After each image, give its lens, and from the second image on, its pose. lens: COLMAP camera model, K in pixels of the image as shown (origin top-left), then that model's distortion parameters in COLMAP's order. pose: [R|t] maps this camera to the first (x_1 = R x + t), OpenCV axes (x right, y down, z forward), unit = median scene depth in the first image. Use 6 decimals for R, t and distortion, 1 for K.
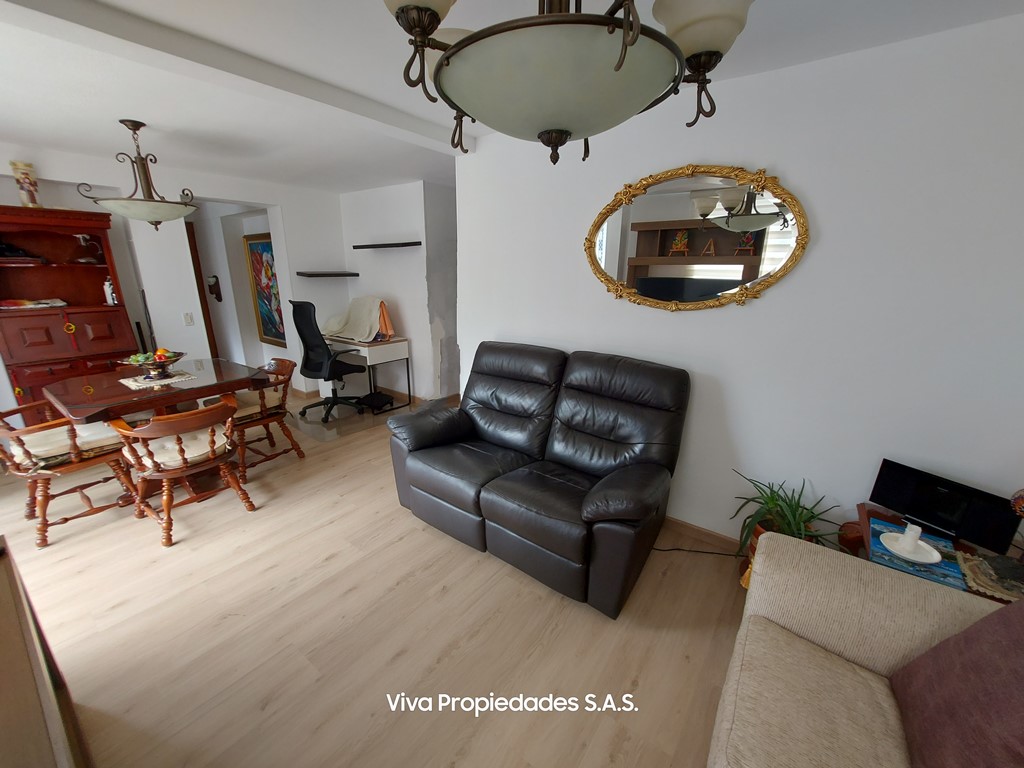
lens RADIAL K [[406.7, 0, 513.1], [0, 406.7, 385.2], [0, 0, 1]] dist [-0.001492, -0.006521]
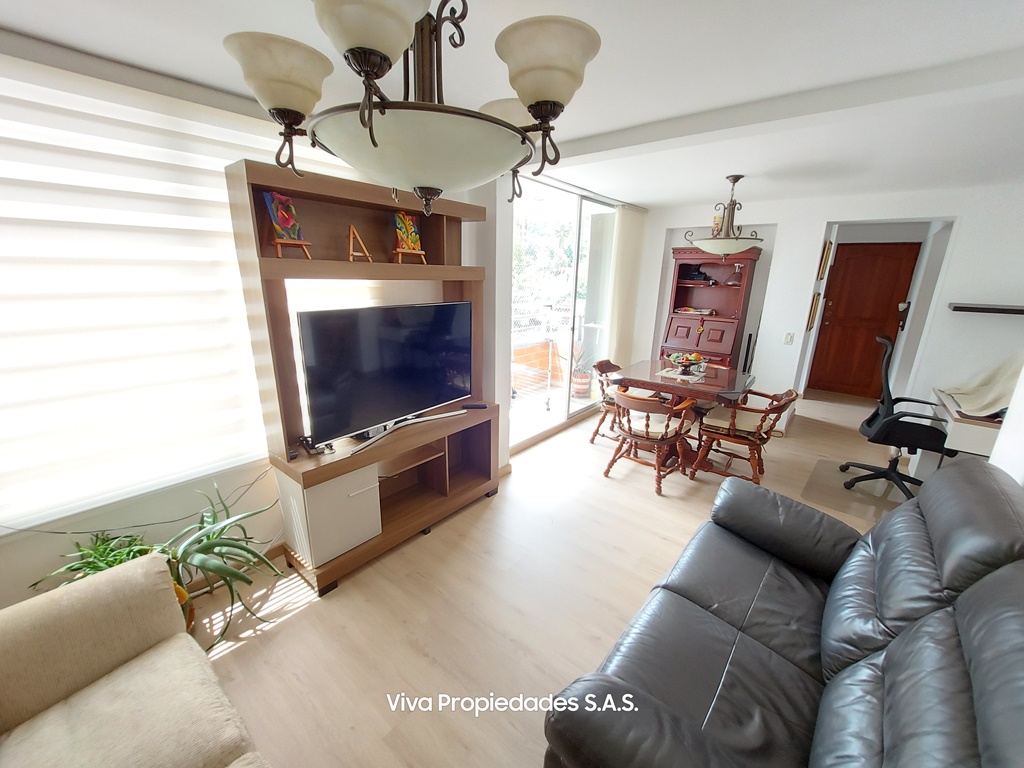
lens RADIAL K [[406.7, 0, 513.1], [0, 406.7, 385.2], [0, 0, 1]] dist [-0.001492, -0.006521]
pose [[-0.047953, 0.254142, -0.965977, 0.434336], [-0.295313, 0.920249, 0.256771, -0.159561], [0.954196, 0.297578, 0.030922, 0.449276]]
